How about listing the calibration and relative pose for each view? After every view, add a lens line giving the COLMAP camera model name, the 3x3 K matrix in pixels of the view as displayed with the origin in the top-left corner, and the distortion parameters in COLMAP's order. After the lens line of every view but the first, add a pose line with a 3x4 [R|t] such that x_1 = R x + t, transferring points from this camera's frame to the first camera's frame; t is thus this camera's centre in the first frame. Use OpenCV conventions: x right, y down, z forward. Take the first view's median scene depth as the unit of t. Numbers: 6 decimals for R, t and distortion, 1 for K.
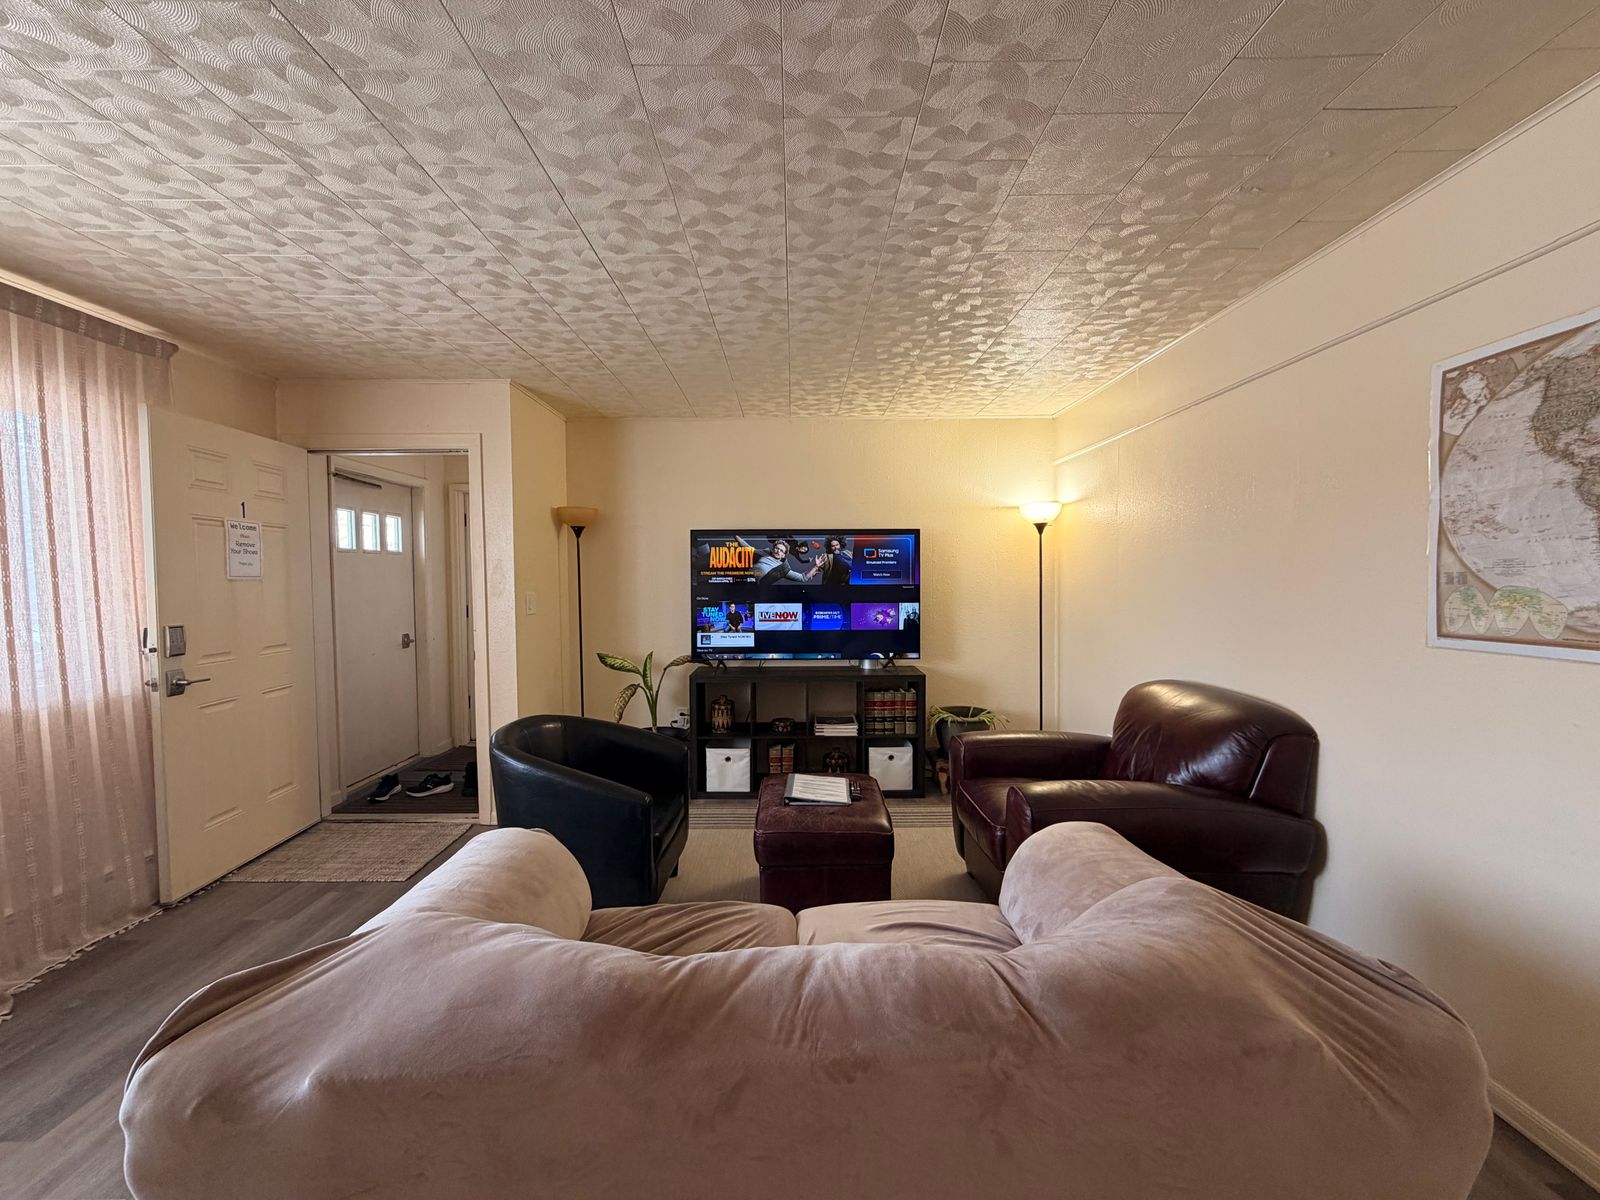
lens RADIAL K [[636.2, 0, 793.6], [0, 636.2, 603.0], [0, 0, 1]] dist [-0.001966, 0.000358]
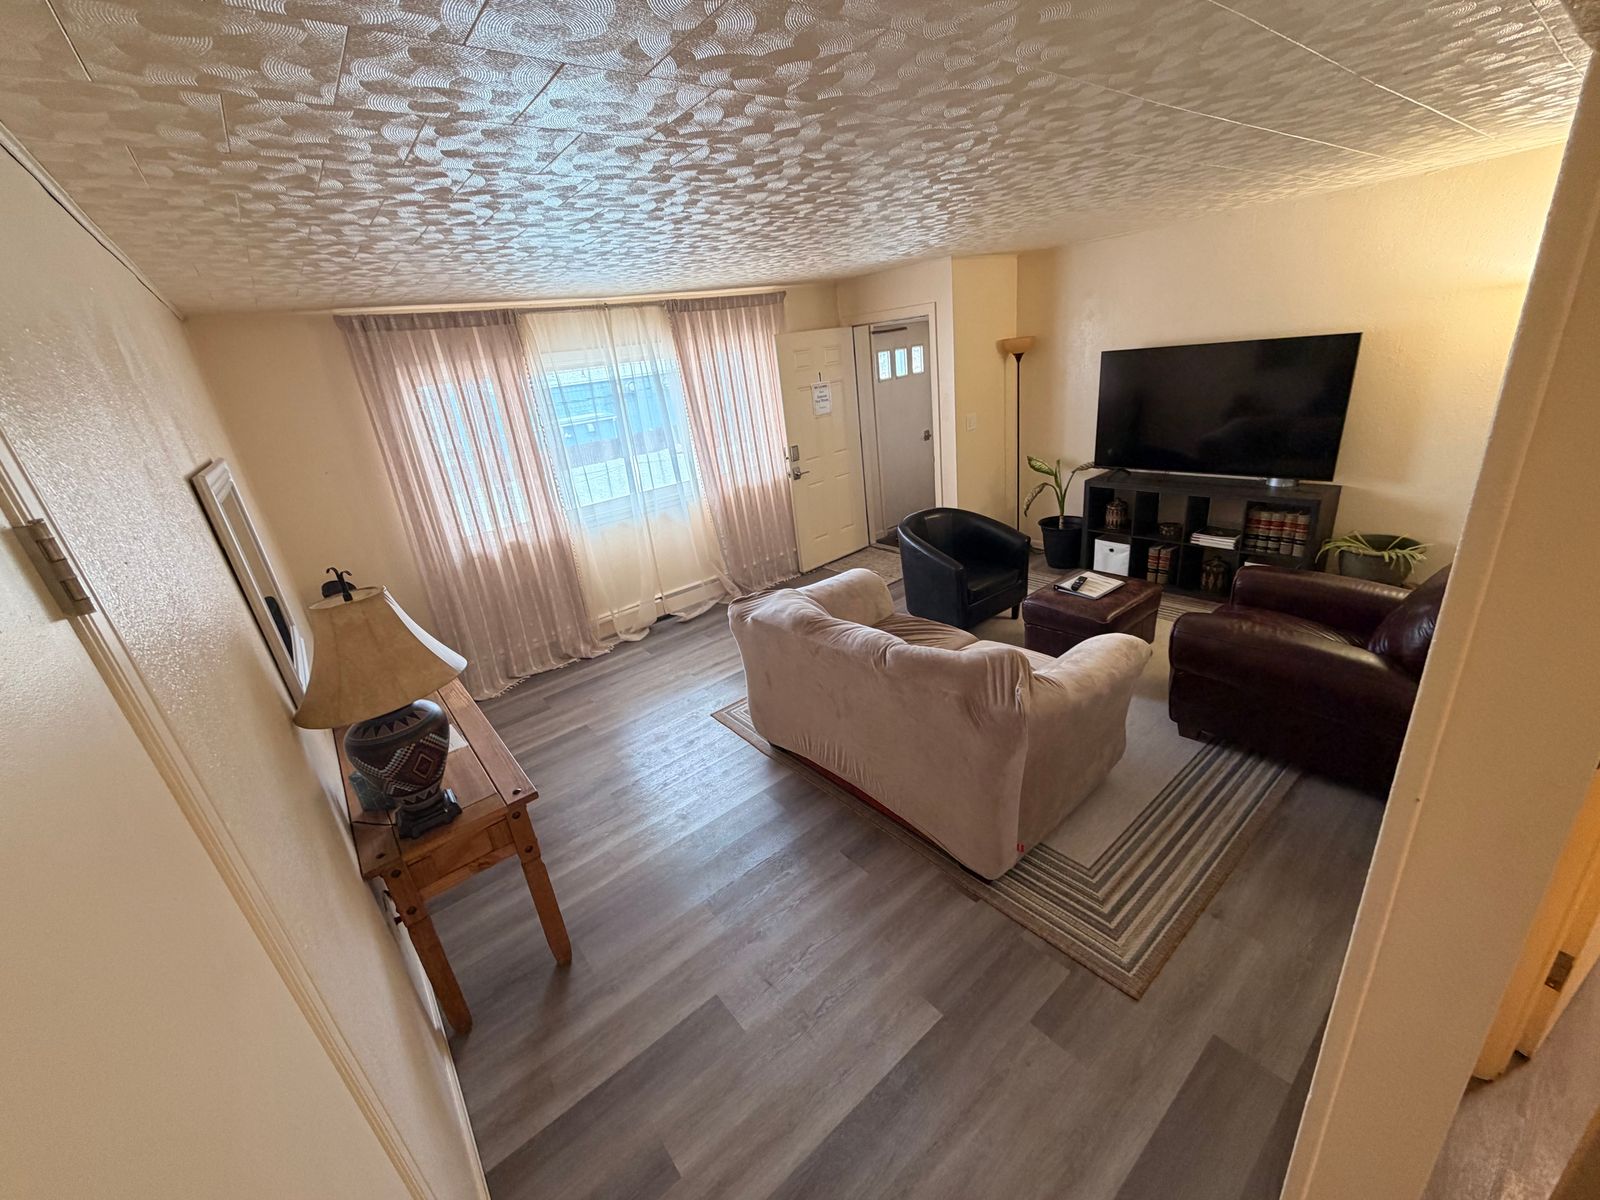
lens RADIAL K [[636.2, 0, 799.4], [0, 636.2, 606.9], [0, 0, 1]] dist [-0.001966, 0.000358]
pose [[0.622368, 0.233984, -0.746934, 0.659072], [0.080315, 0.930146, 0.358297, -0.202642], [0.778594, -0.282983, 0.560101, -0.277900]]
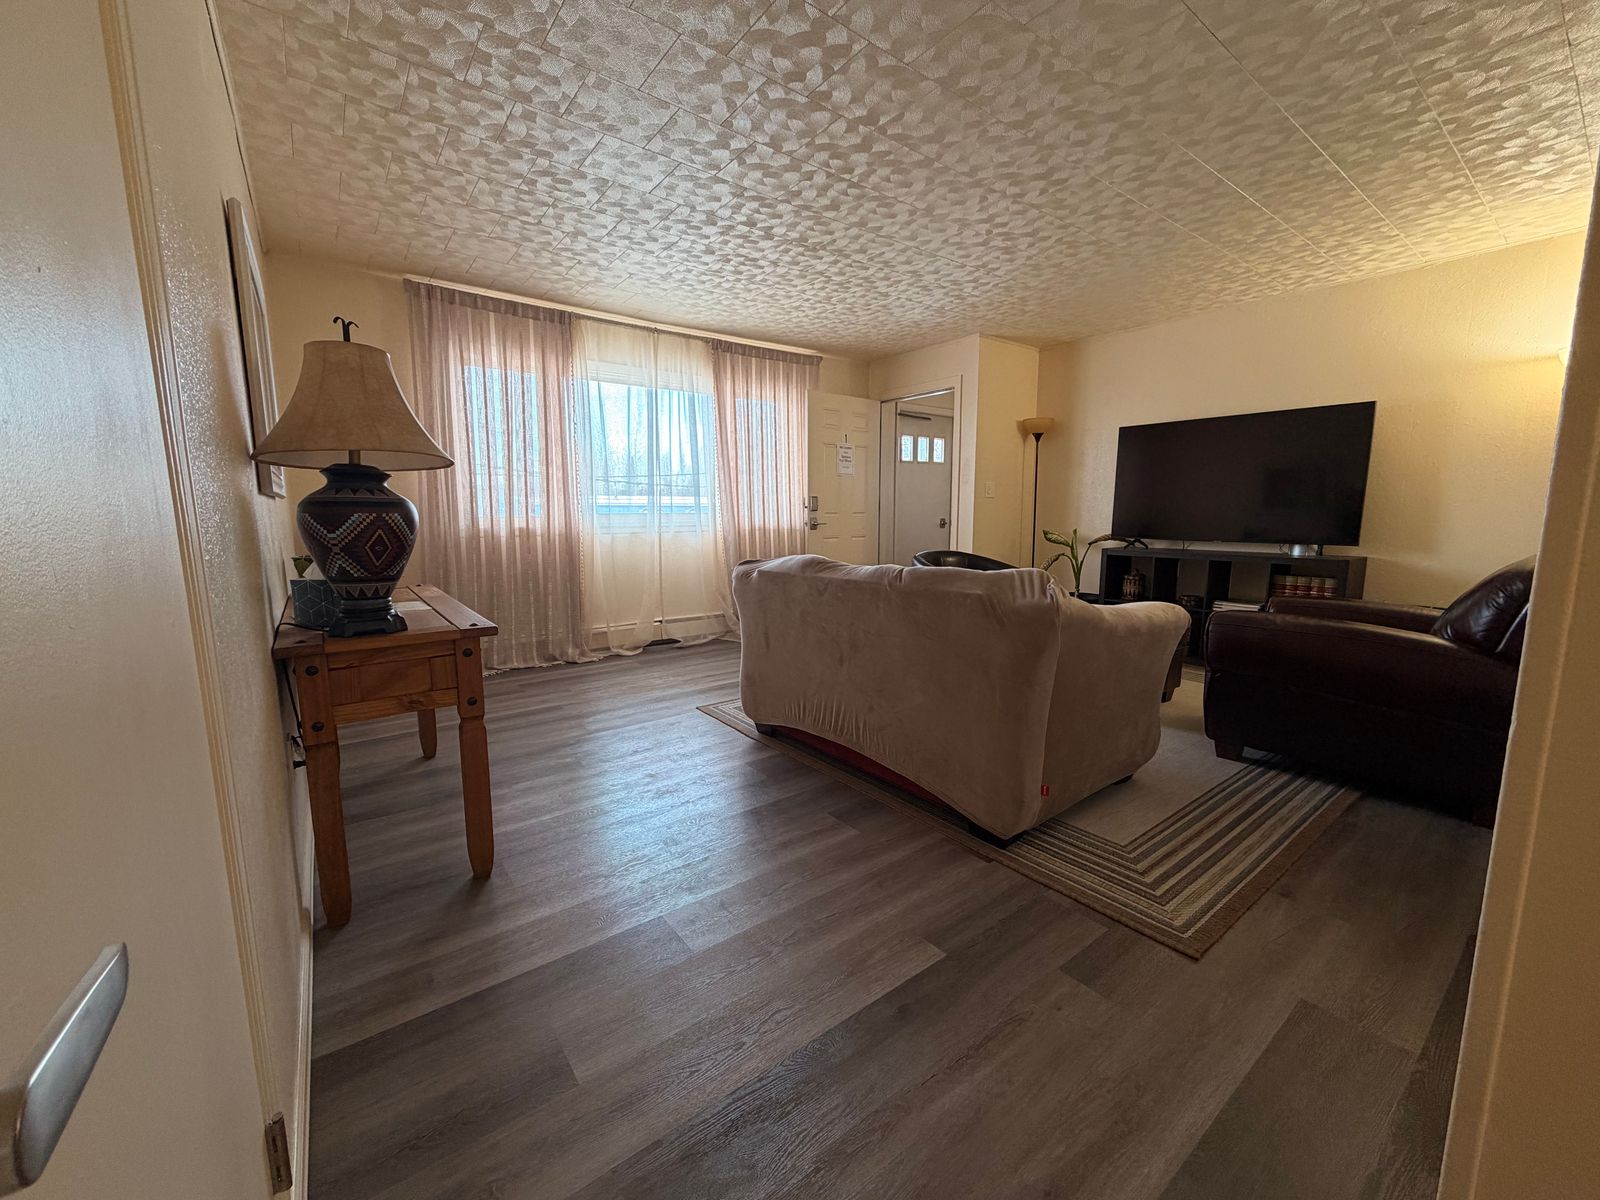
lens RADIAL K [[636.2, 0, 798.2], [0, 636.2, 607.2], [0, 0, 1]] dist [-0.001966, 0.000358]
pose [[0.599061, 0.123187, -0.791171, 0.658710], [-0.030716, 0.990903, 0.131028, 0.116013], [0.800114, -0.054192, 0.597395, -0.301669]]
